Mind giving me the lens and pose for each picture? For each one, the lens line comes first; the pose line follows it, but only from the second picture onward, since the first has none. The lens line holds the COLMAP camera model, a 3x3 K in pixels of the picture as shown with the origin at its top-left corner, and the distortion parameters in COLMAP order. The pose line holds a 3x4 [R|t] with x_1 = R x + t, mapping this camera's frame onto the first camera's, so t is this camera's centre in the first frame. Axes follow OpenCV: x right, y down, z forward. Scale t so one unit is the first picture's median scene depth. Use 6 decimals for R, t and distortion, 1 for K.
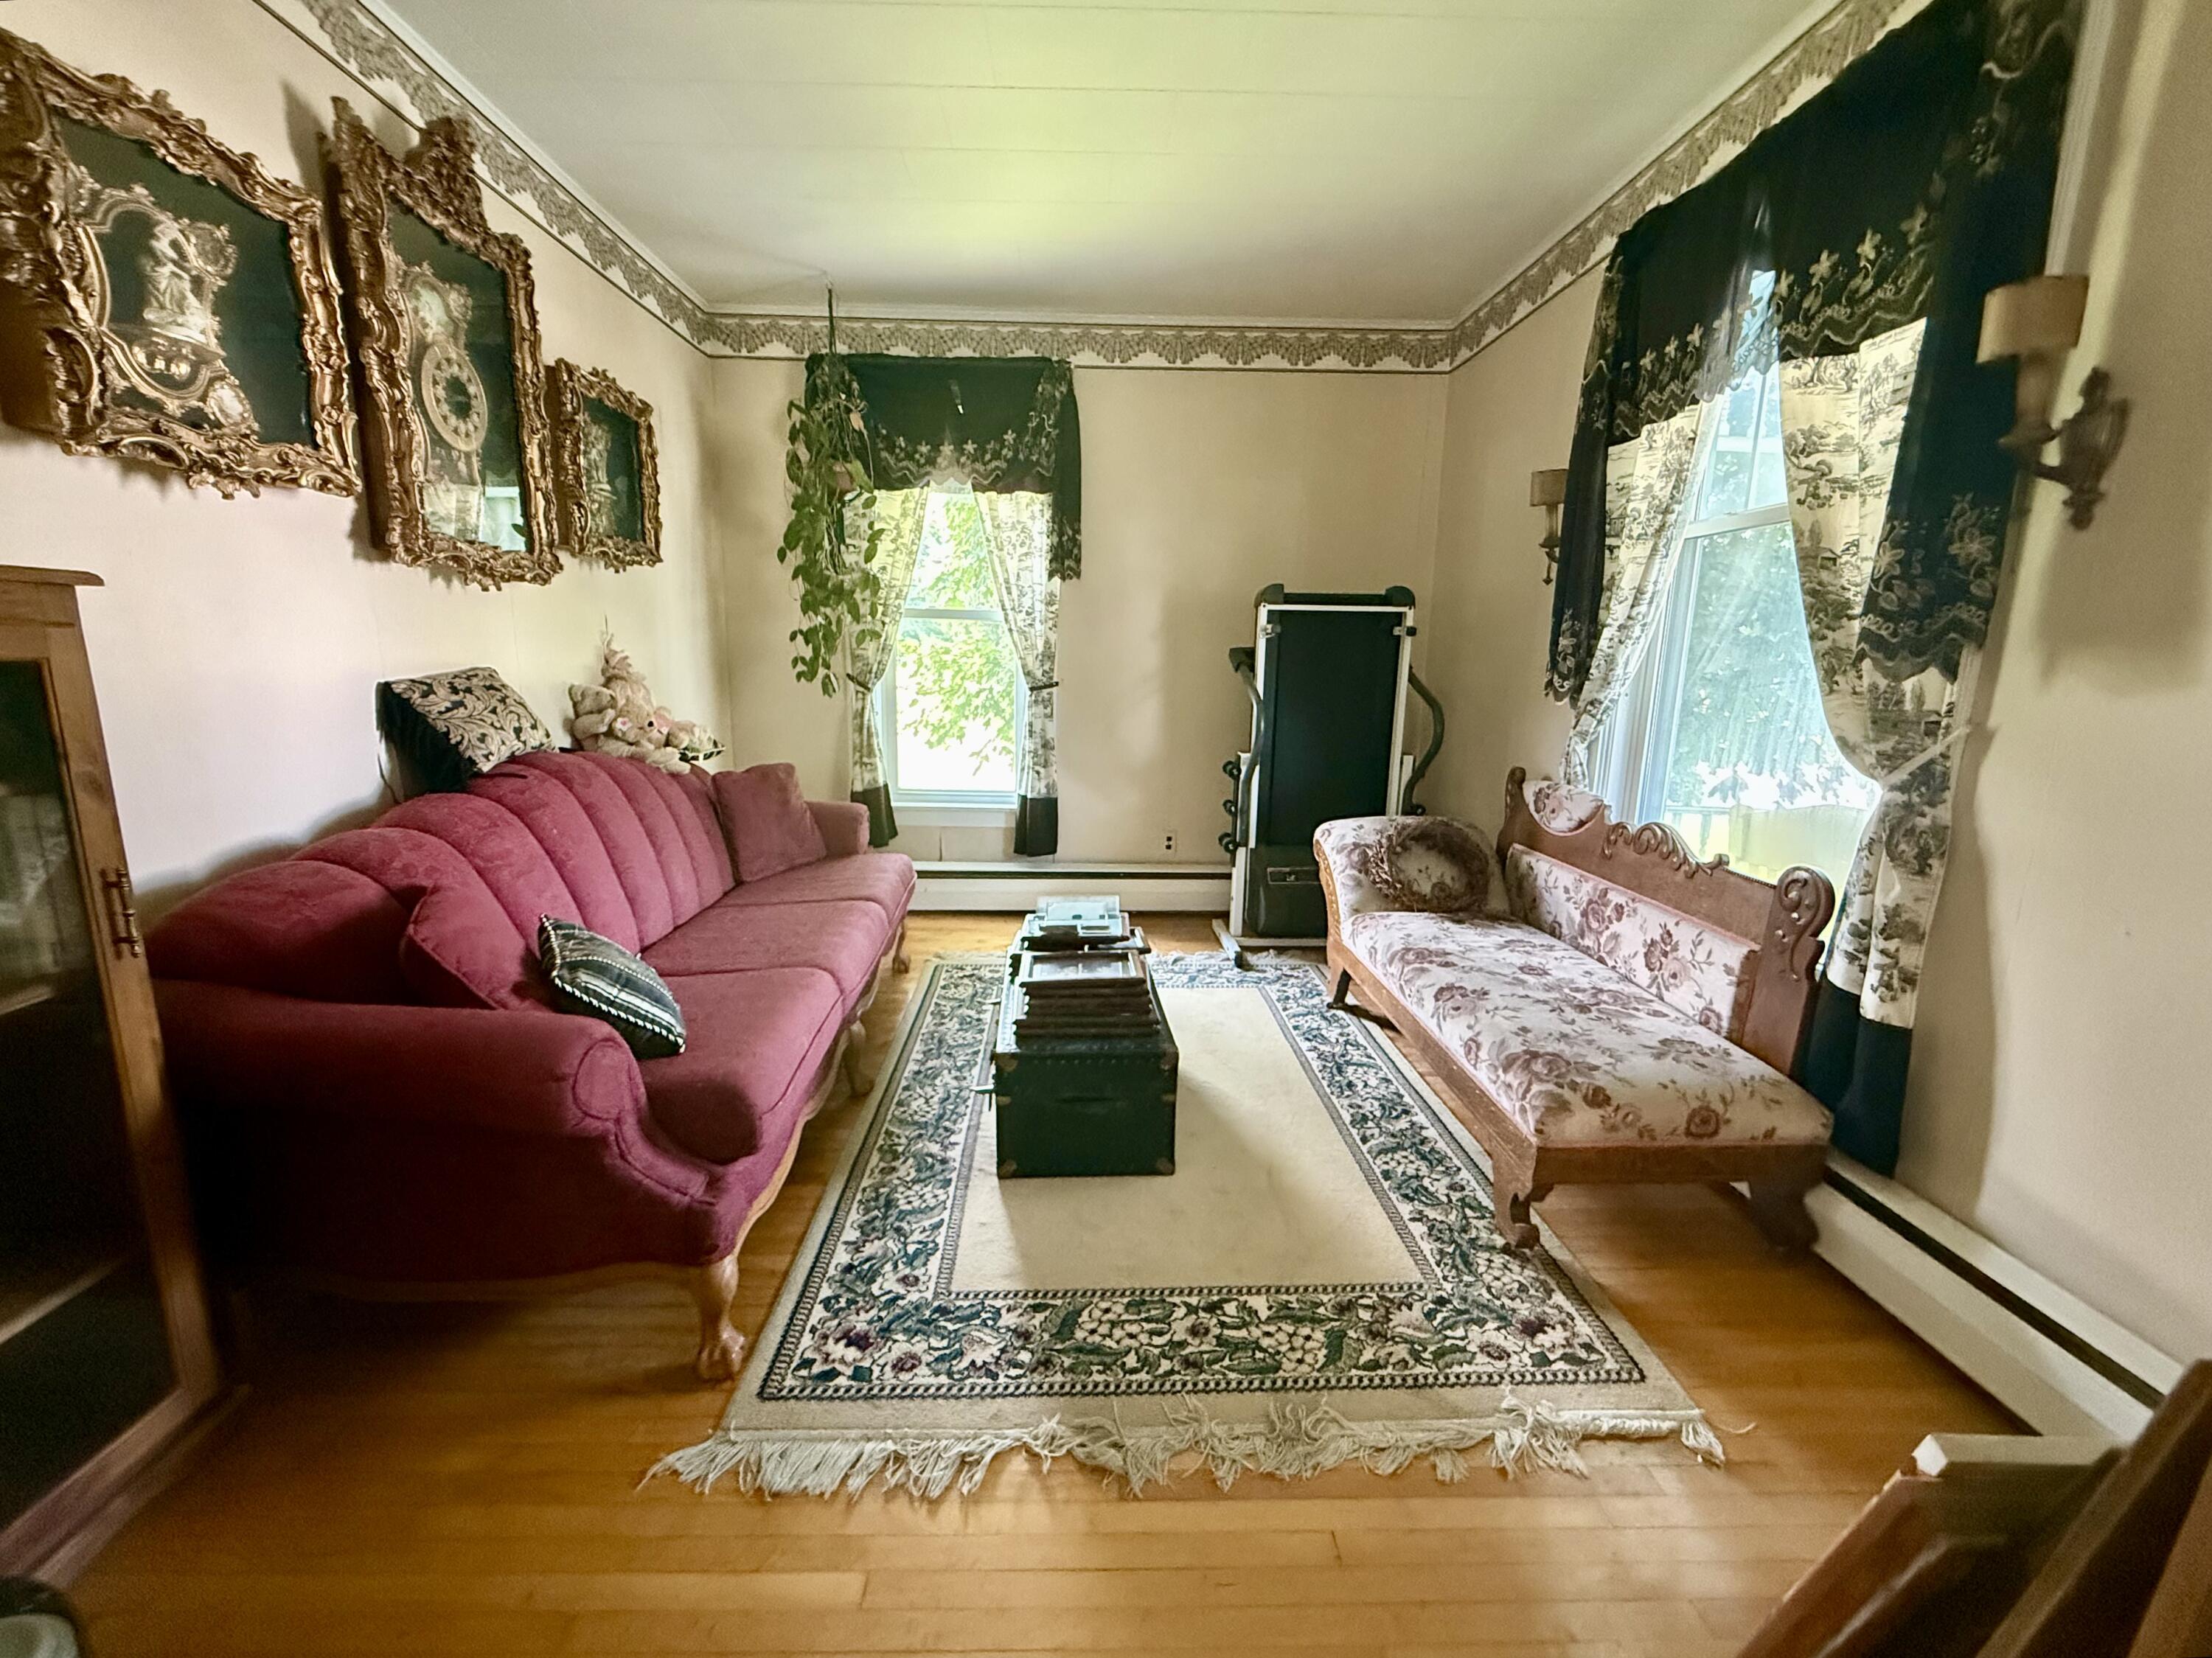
lens RADIAL K [[934.4, 0, 1107.7], [0, 934.4, 847.2], [0, 0, 1]] dist [-0.001385, -0.000100]
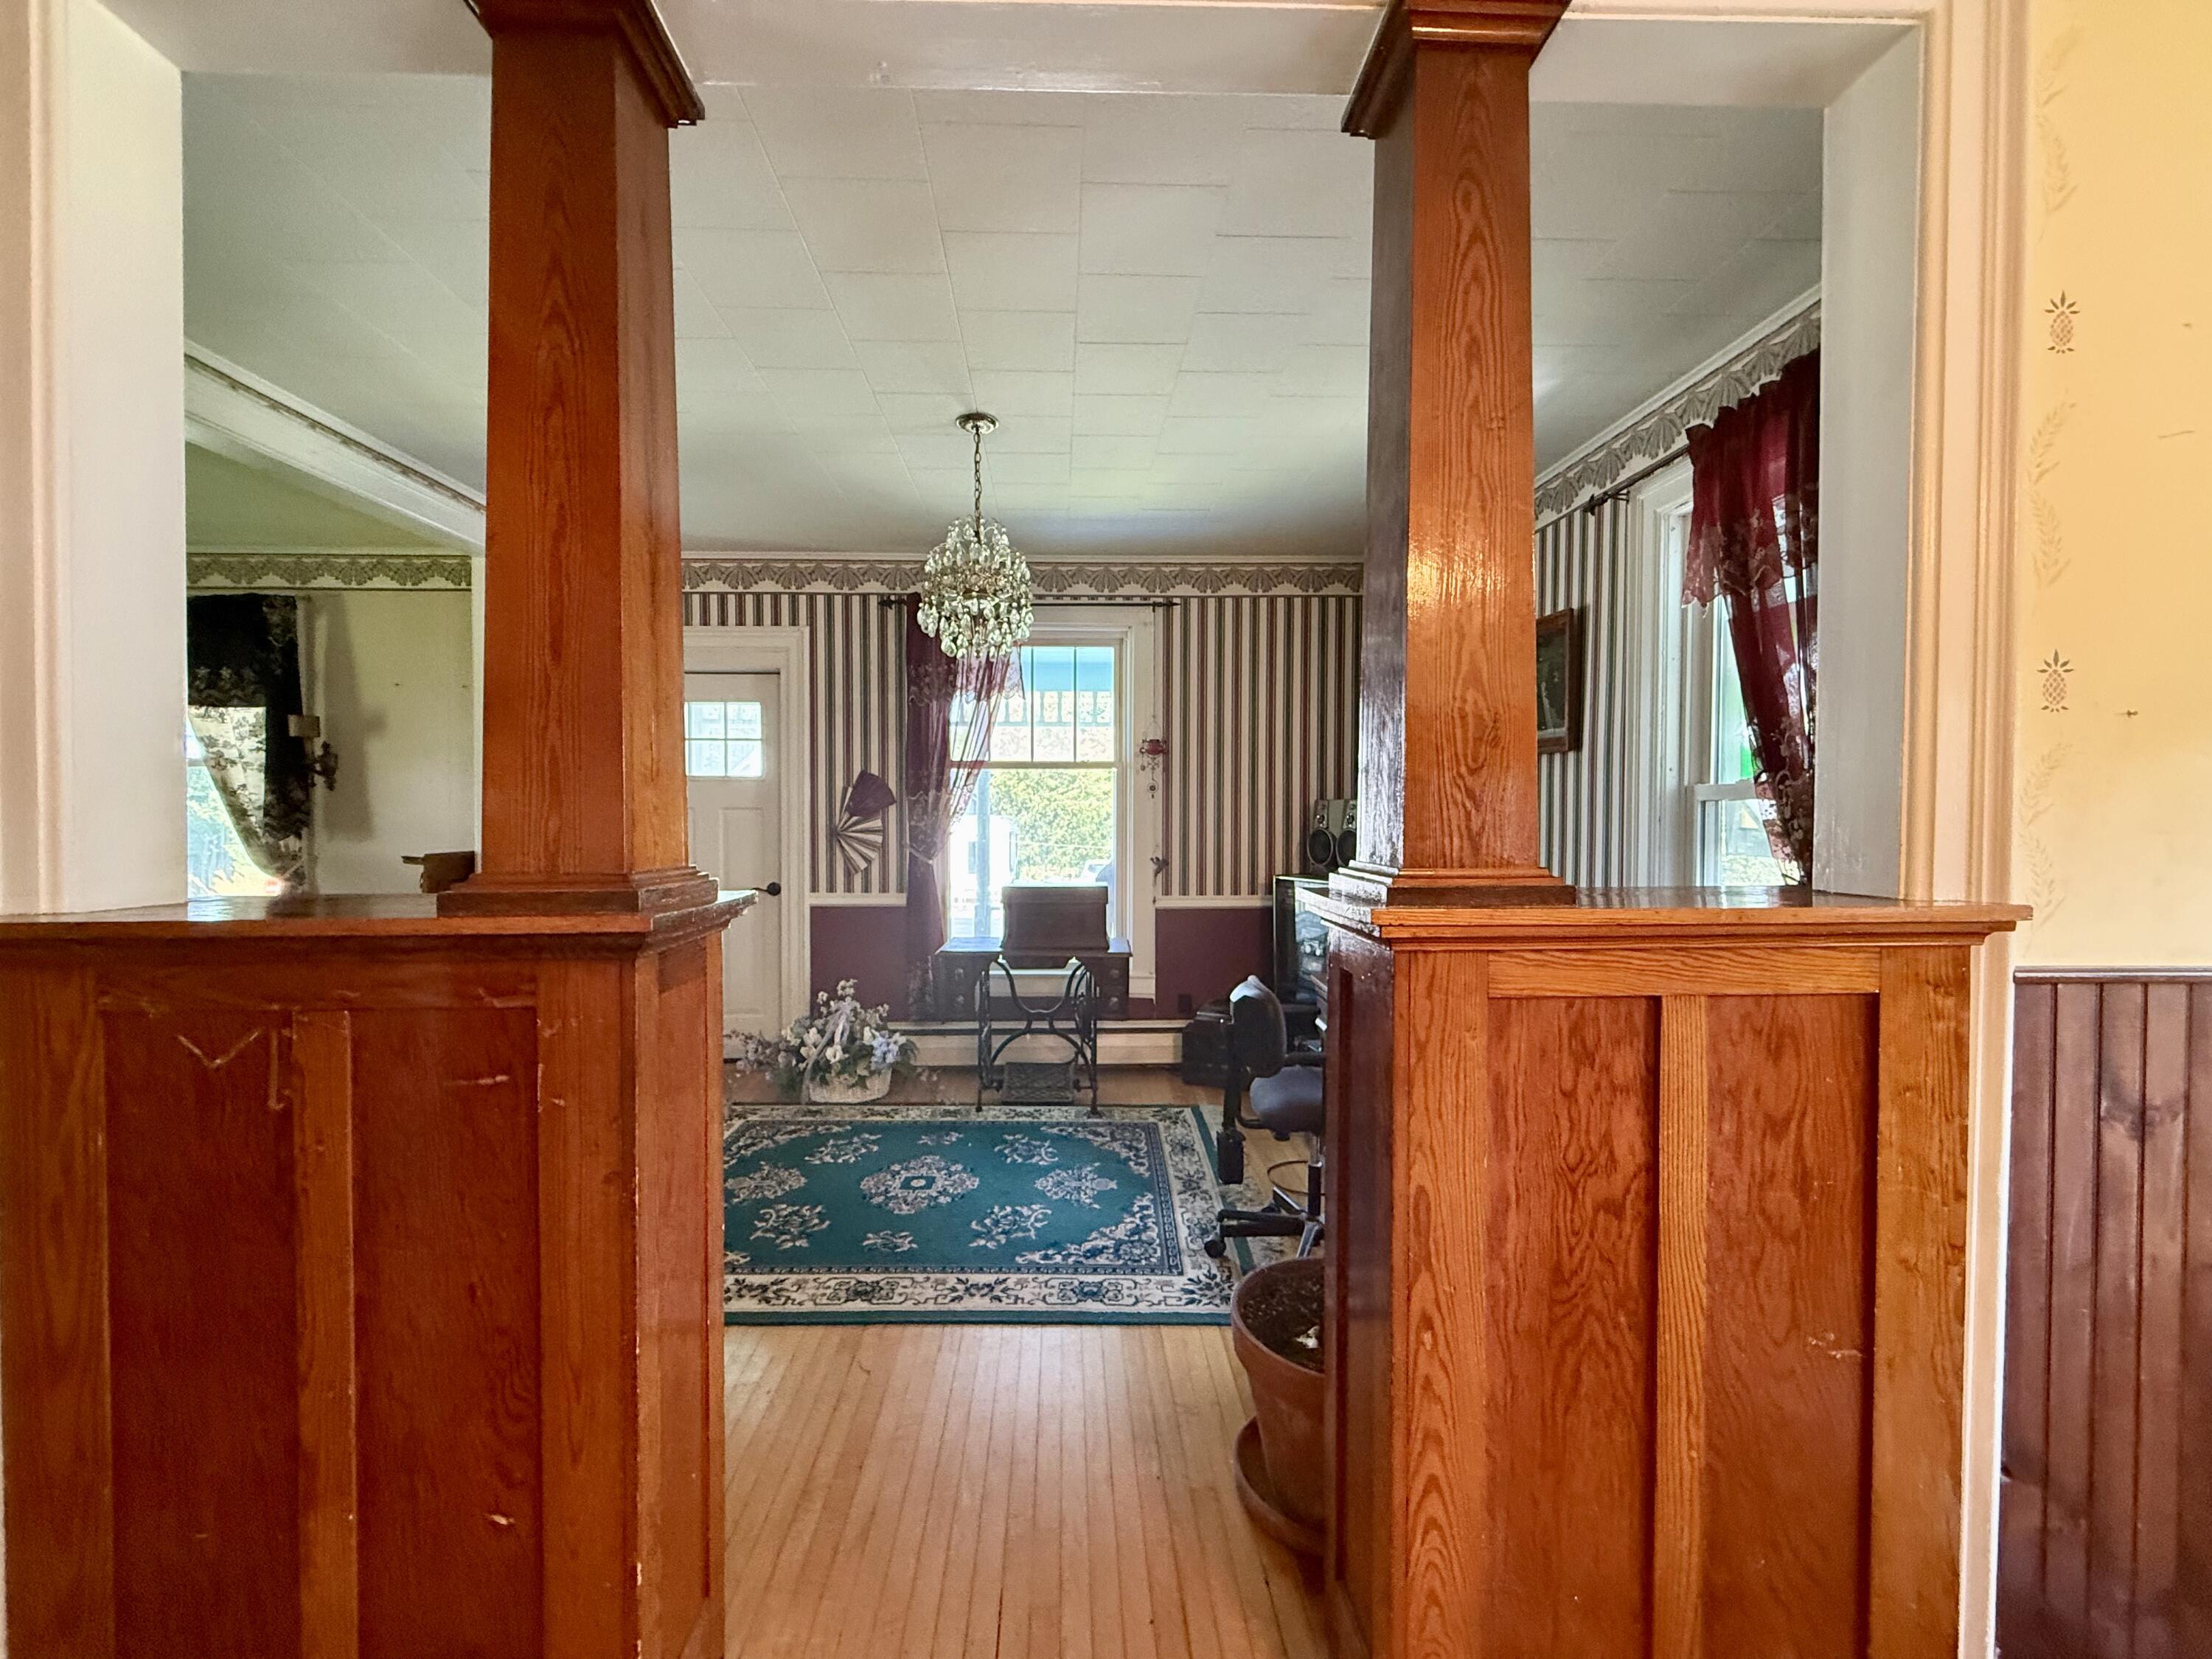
lens RADIAL K [[934.4, 0, 1094.8], [0, 934.4, 837.8], [0, 0, 1]] dist [-0.001385, -0.000100]
pose [[0.022266, -0.040753, 0.998921, -1.736972], [0.197356, 0.979687, 0.035569, 0.176431], [-0.980079, 0.196351, 0.029856, -1.342305]]
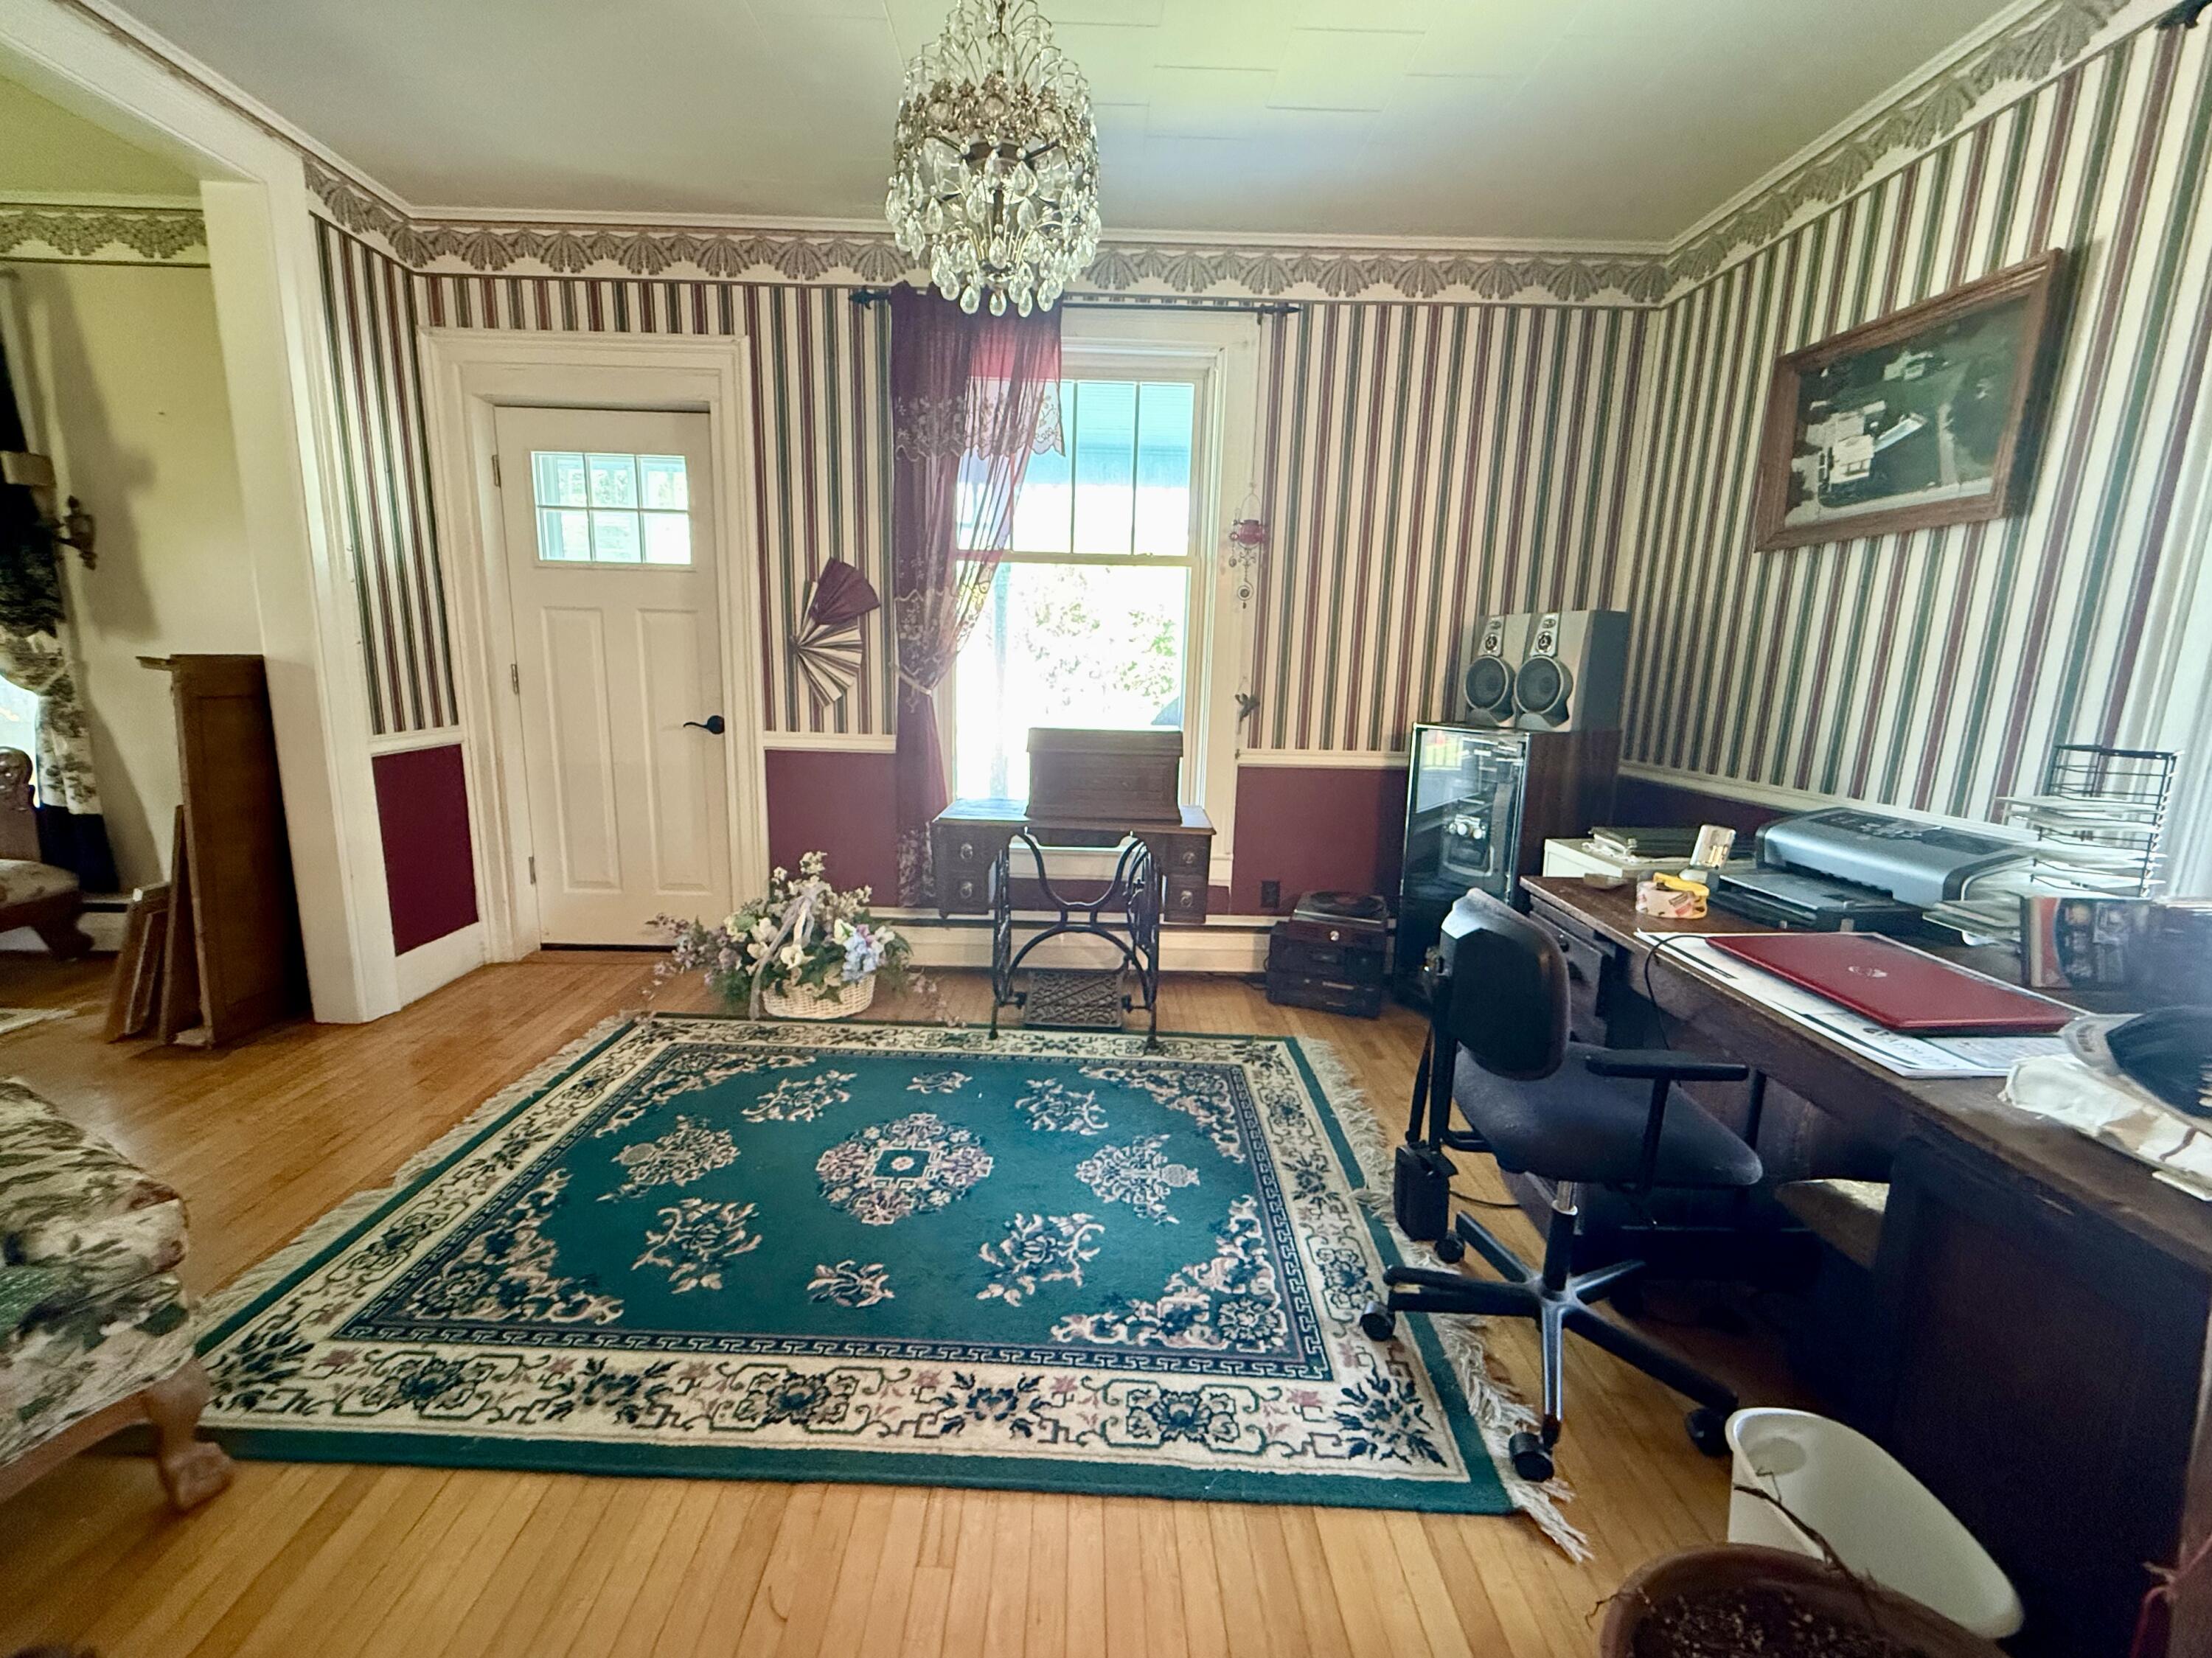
lens RADIAL K [[934.4, 0, 1105.0], [0, 934.4, 849.1], [0, 0, 1]] dist [-0.001385, -0.000100]
pose [[0.031171, -0.205507, 0.978159, -1.029169], [0.171132, 0.965281, 0.197348, 0.239963], [-0.984755, 0.161242, 0.065258, -1.221308]]
